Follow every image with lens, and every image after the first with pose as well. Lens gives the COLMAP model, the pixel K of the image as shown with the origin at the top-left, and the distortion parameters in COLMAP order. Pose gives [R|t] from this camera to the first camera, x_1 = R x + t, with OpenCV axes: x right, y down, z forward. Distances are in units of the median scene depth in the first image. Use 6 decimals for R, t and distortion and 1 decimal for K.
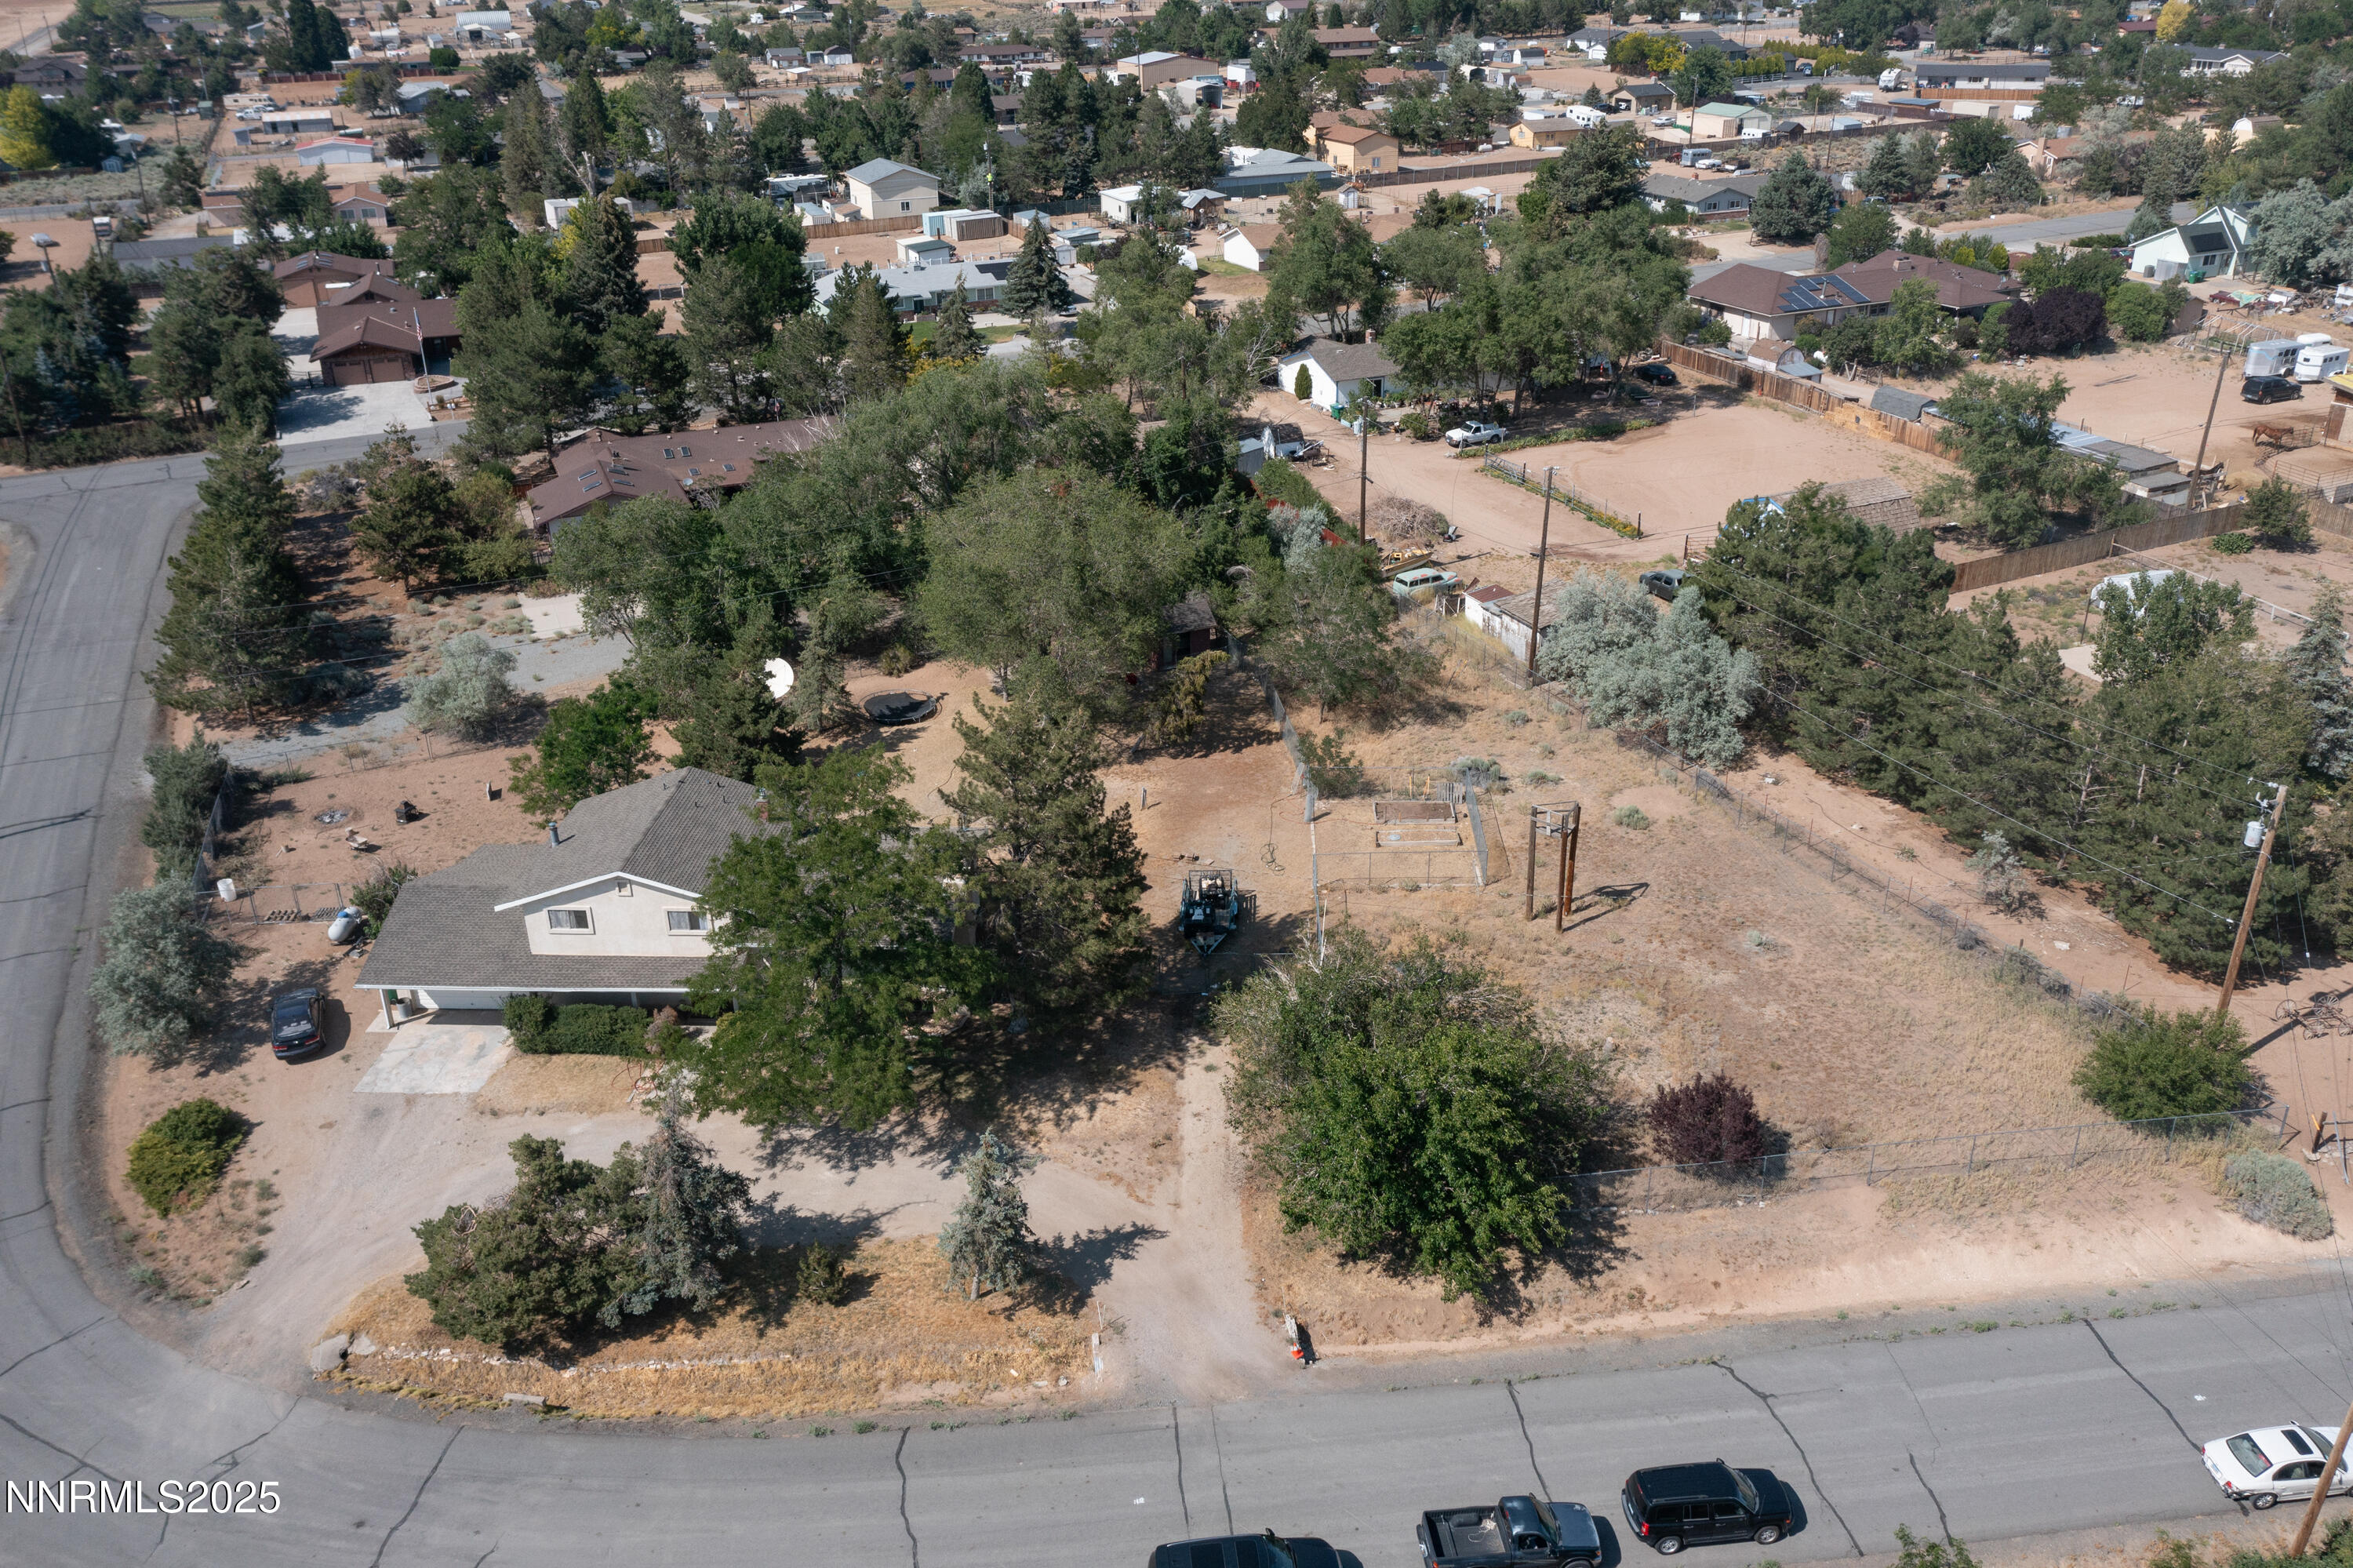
lens RADIAL K [[1849.1, 0, 1177.8], [0, 1849.1, 777.7], [0, 0, 1]] dist [-0.006194, 0.003877]
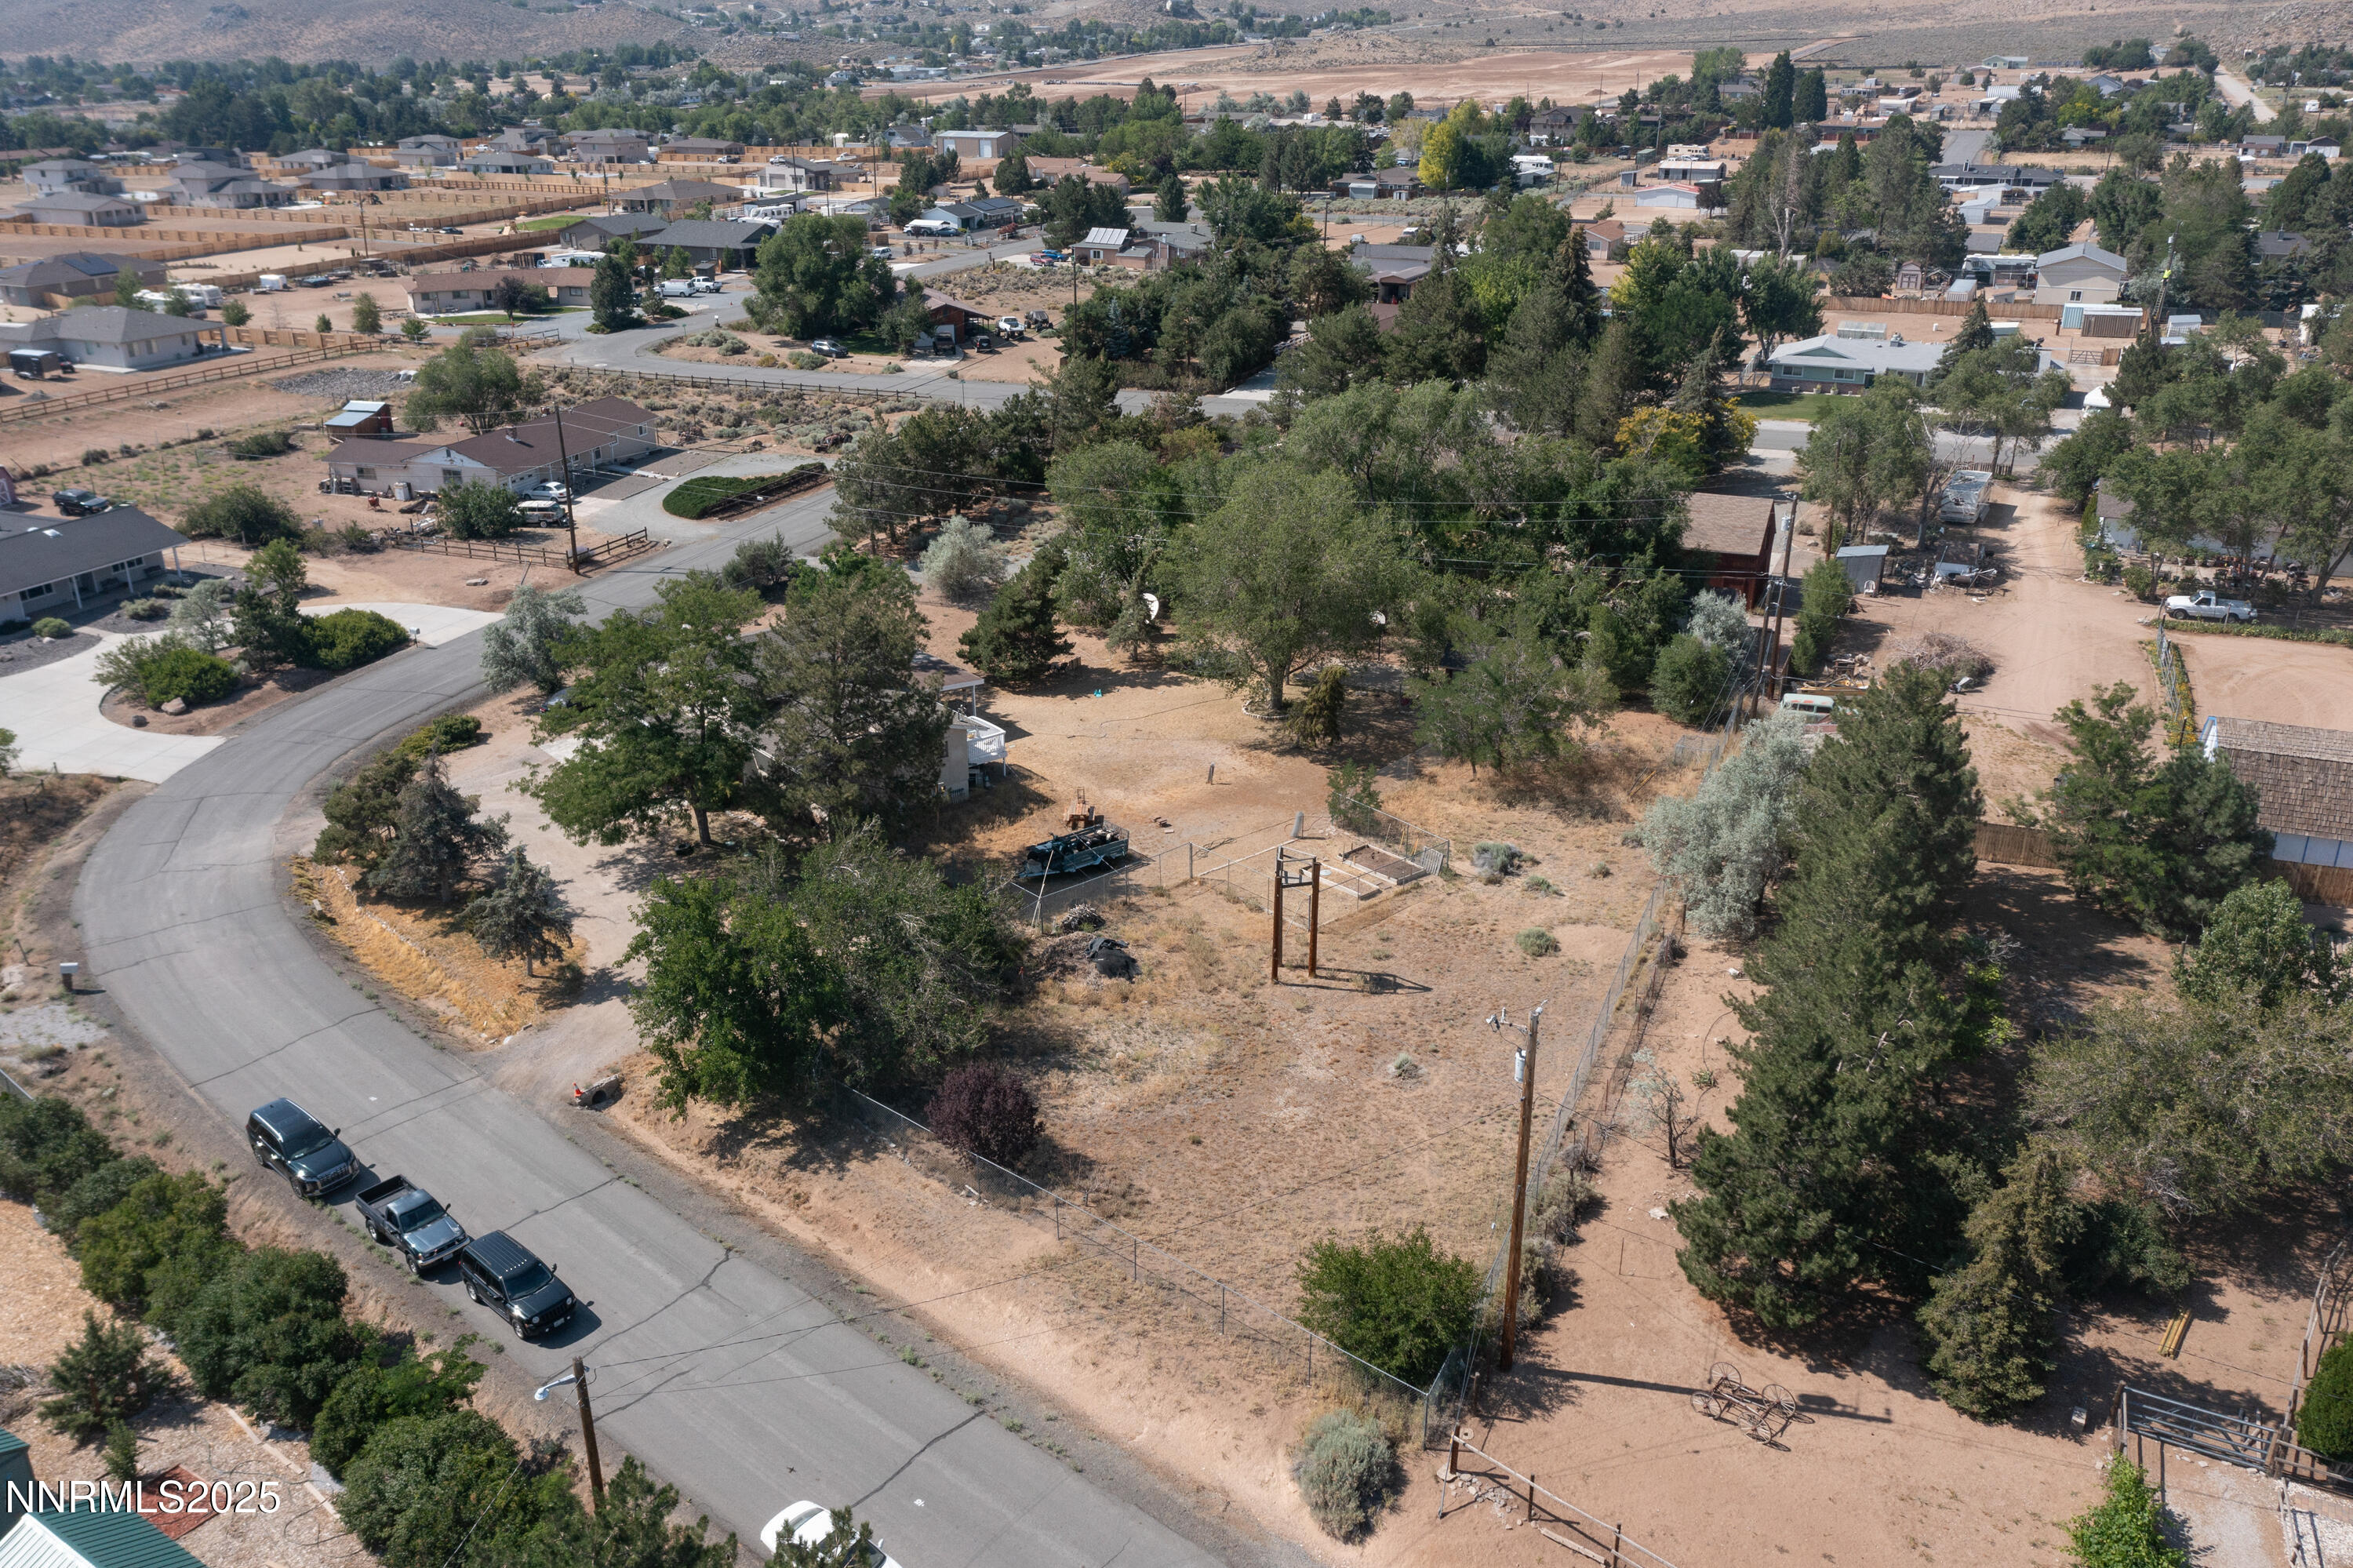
lens RADIAL K [[1849.1, 0, 1173.0], [0, 1849.1, 785.1], [0, 0, 1]] dist [-0.006194, 0.003877]
pose [[0.674030, 0.295327, -0.677101, 0.686062], [-0.317694, 0.943400, 0.095224, -0.076404], [0.666899, 0.150927, 0.729703, 0.212351]]
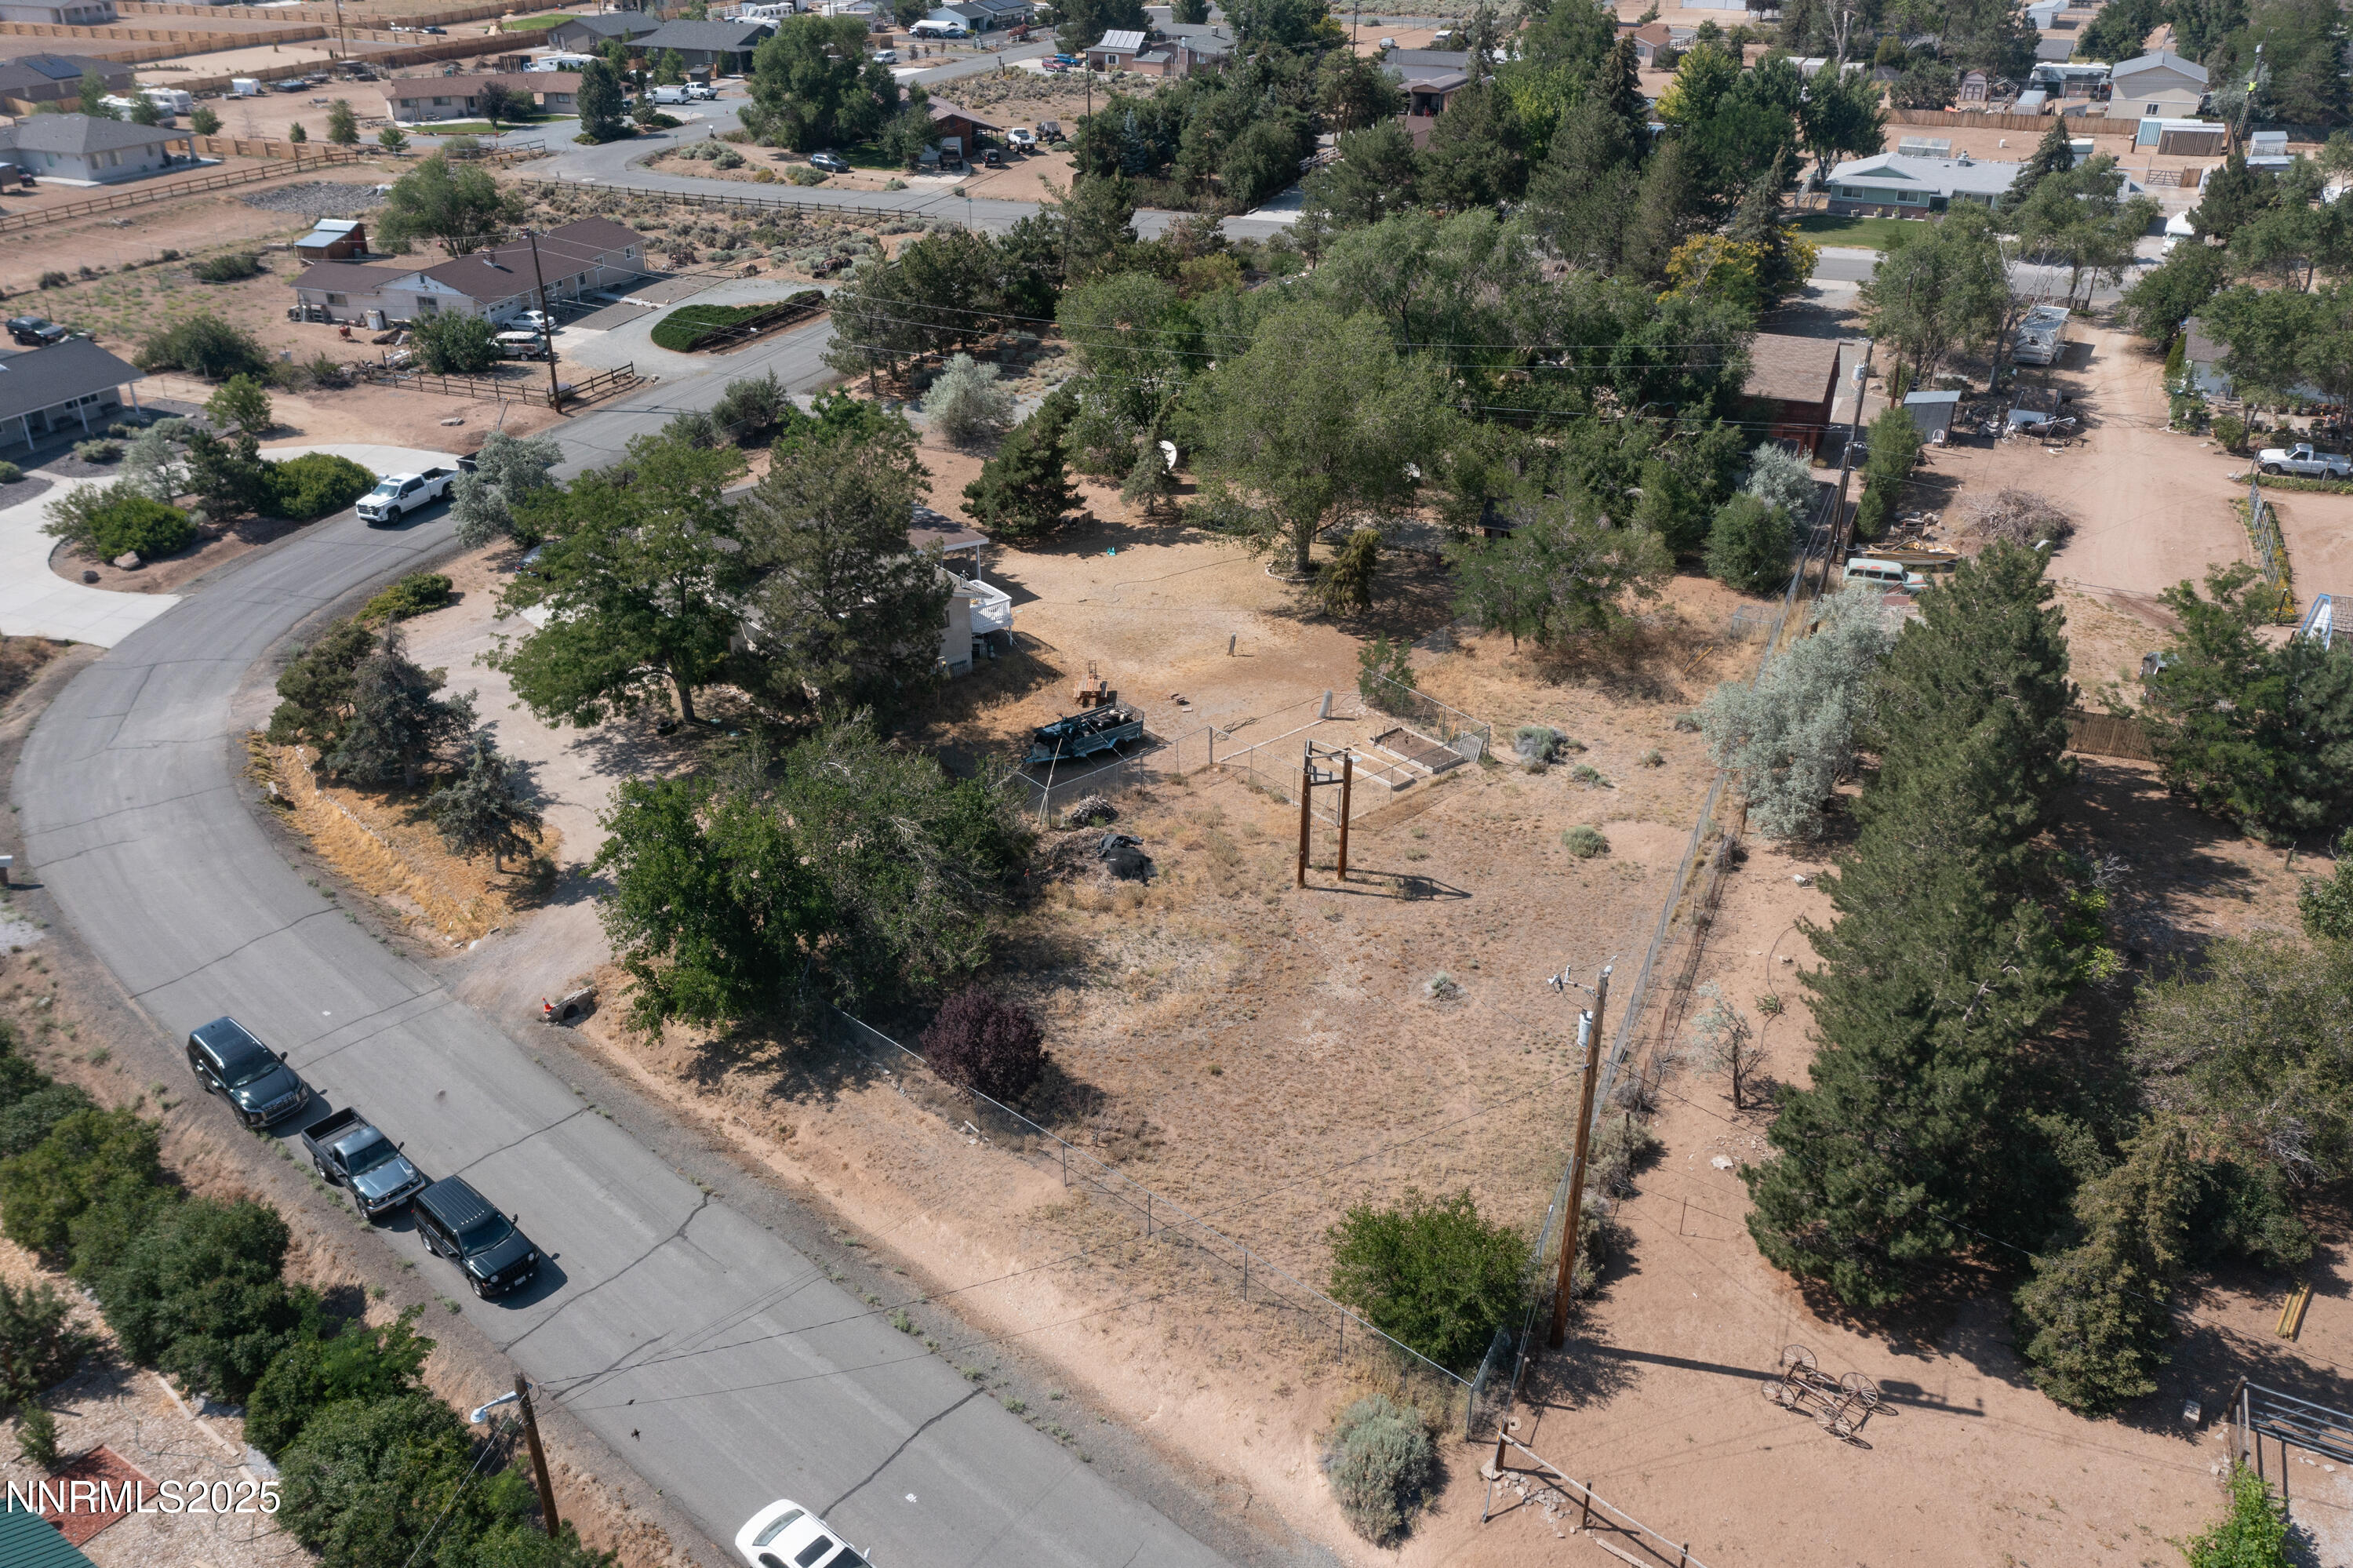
lens RADIAL K [[1849.1, 0, 1174.8], [0, 1849.1, 784.8], [0, 0, 1]] dist [-0.006194, 0.003877]
pose [[0.667514, 0.363271, -0.649969, 0.628944], [-0.322051, 0.927896, 0.187862, -0.094622], [0.671348, 0.083922, 0.736375, 0.258489]]
